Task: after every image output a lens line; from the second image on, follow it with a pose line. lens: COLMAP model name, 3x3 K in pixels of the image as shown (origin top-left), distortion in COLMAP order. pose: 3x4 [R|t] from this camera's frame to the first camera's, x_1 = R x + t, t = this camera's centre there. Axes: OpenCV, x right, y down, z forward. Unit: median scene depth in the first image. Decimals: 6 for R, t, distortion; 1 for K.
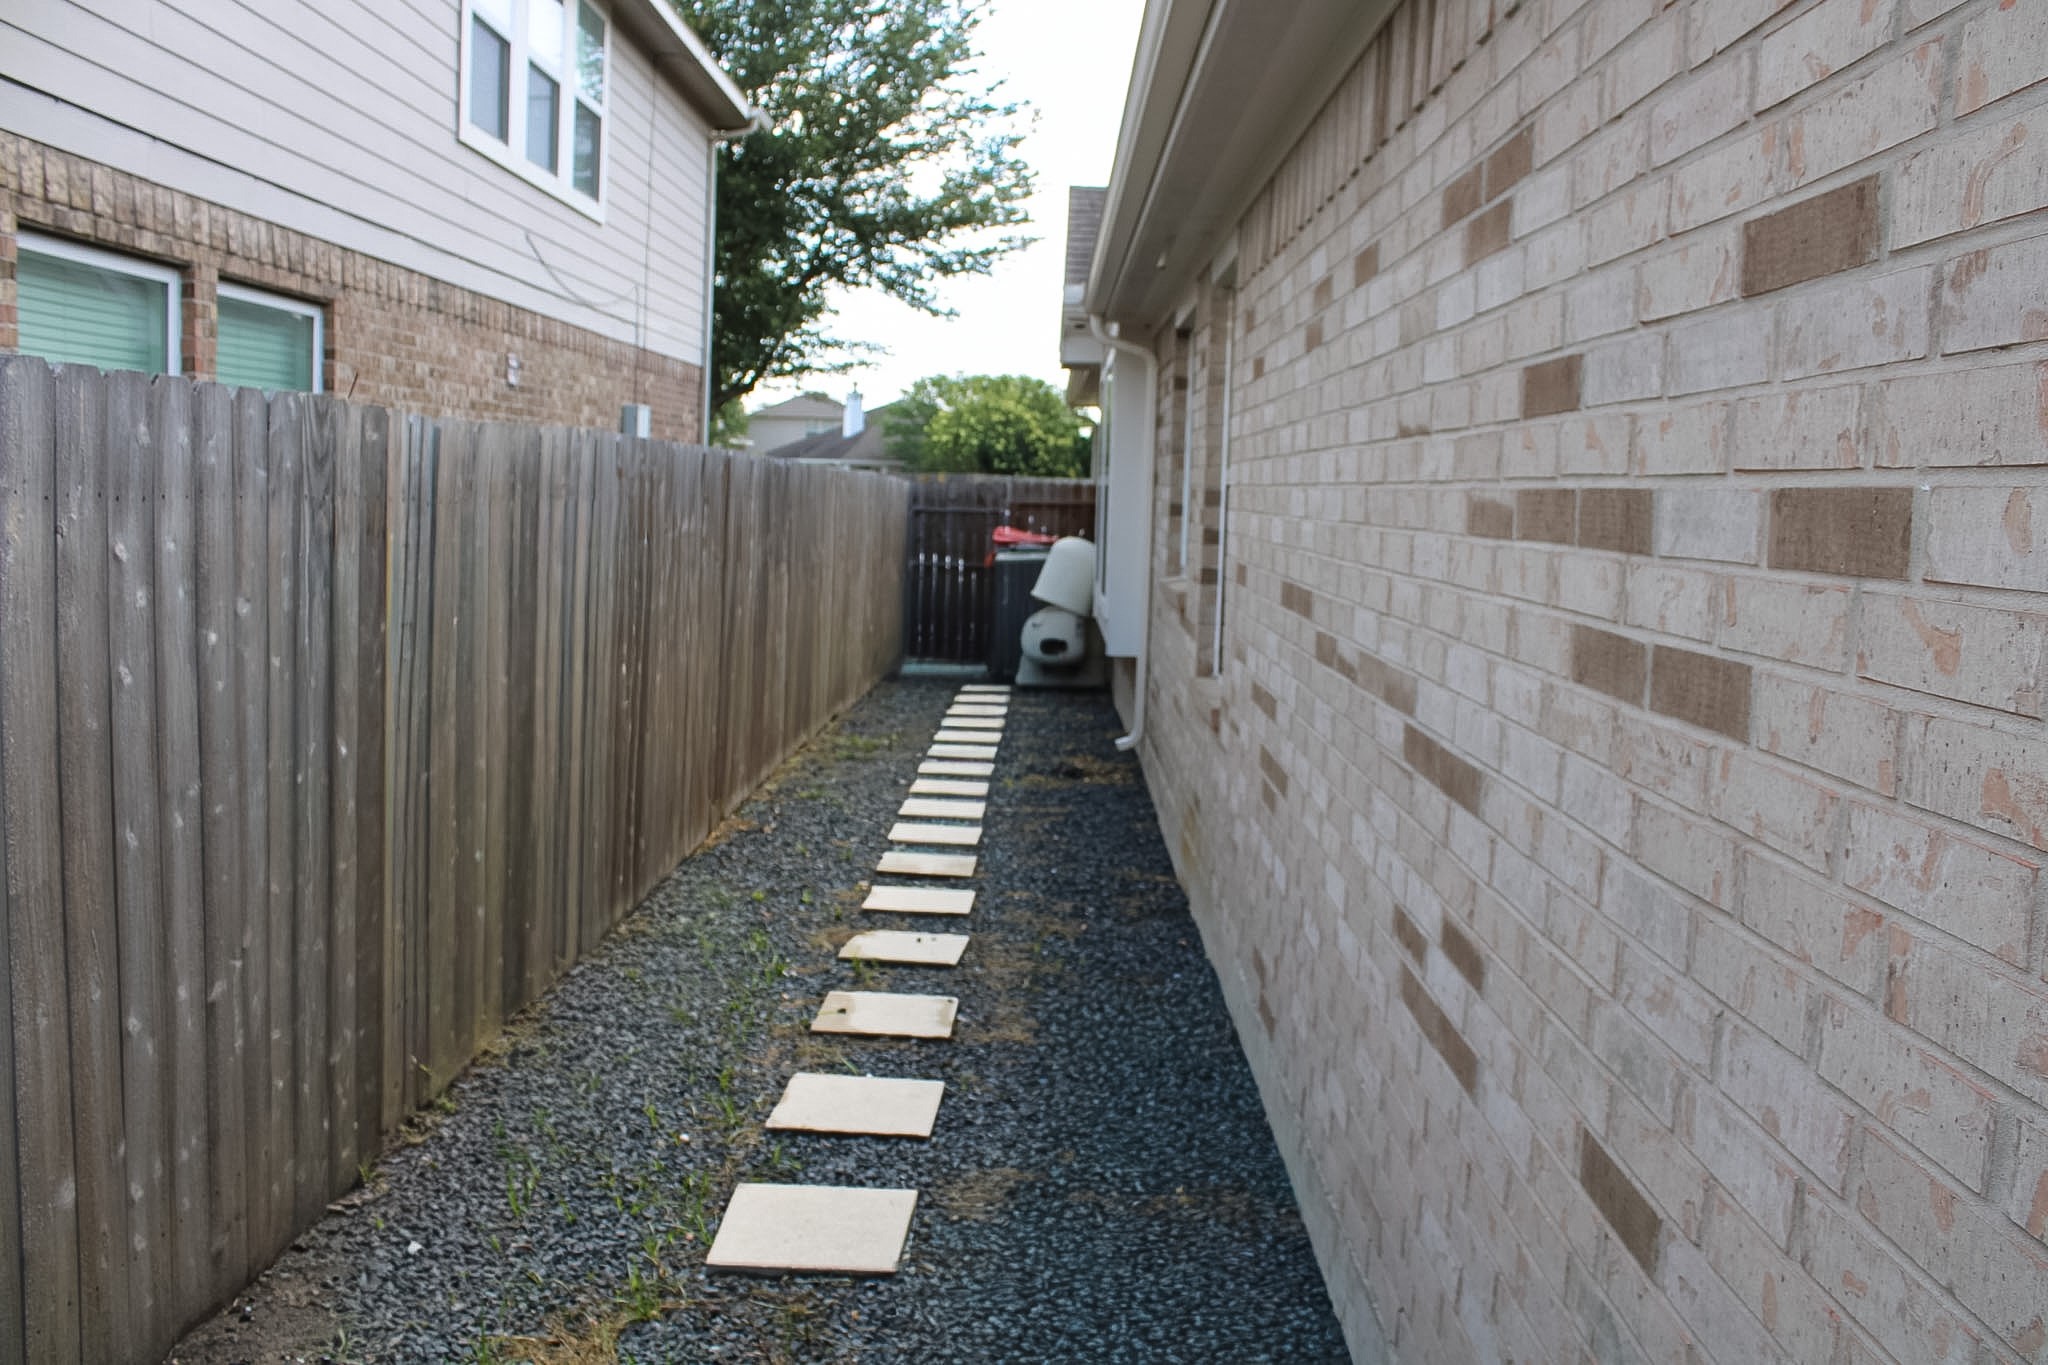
lens RADIAL K [[1773.5, 0, 1024.0], [0, 1773.5, 682.5], [0, 0, 1]] dist [-0.017057, -0.002582]
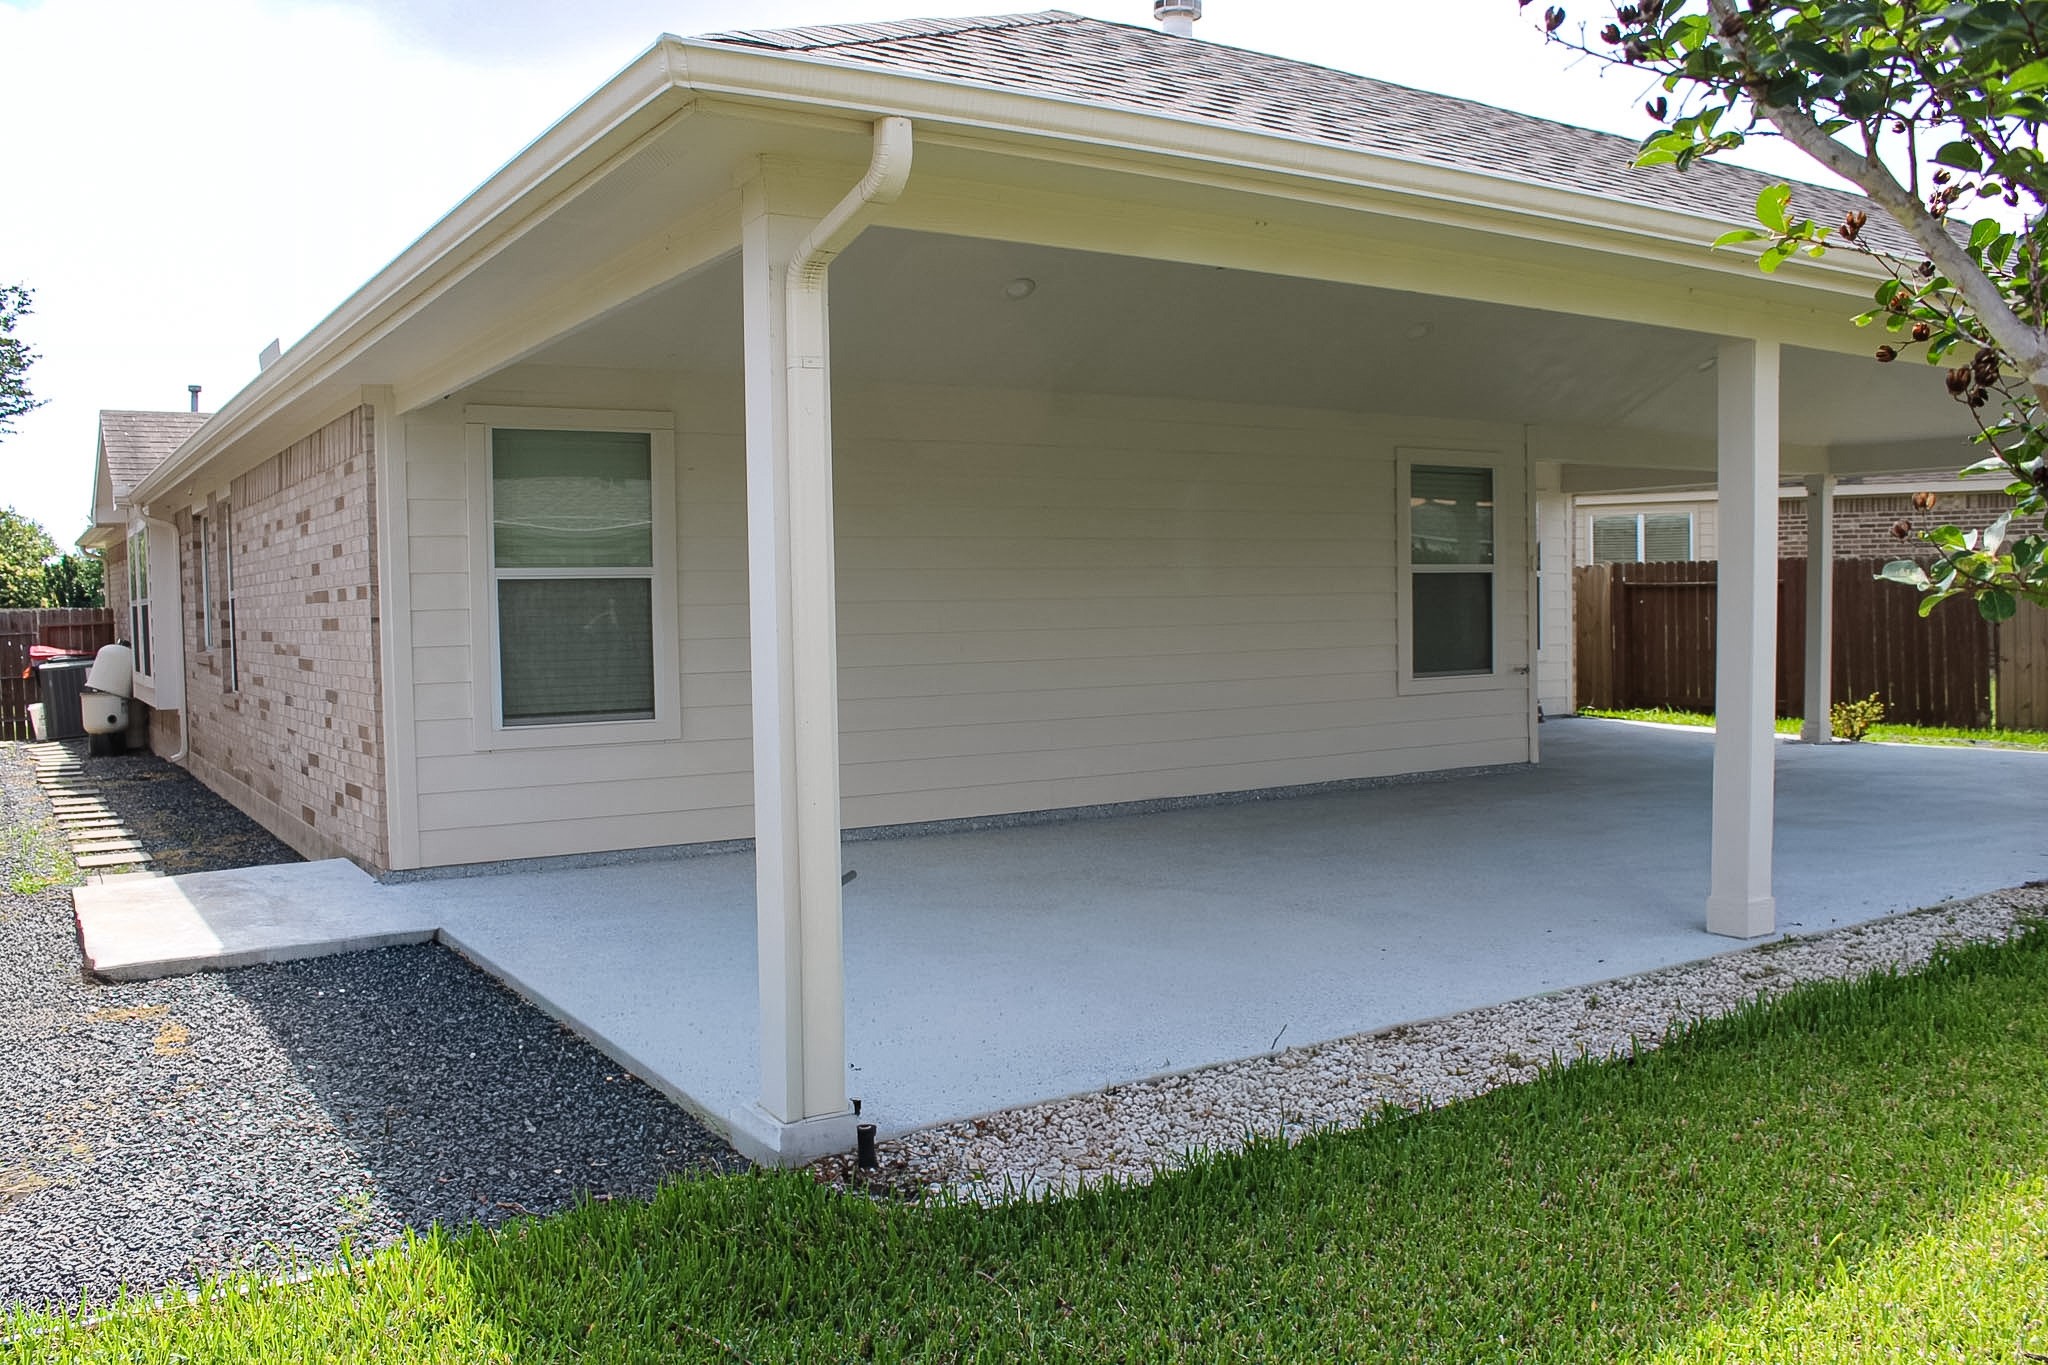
lens RADIAL K [[1687.1, 0, 1024.1], [0, 1687.1, 672.7], [0, 0, 1]] dist [-0.151786, 0.122193]
pose [[0.838074, -0.071514, 0.540849, -0.112466], [0.104991, 0.993982, -0.031259, 0.097742], [-0.535359, 0.082981, 0.840539, -0.816116]]
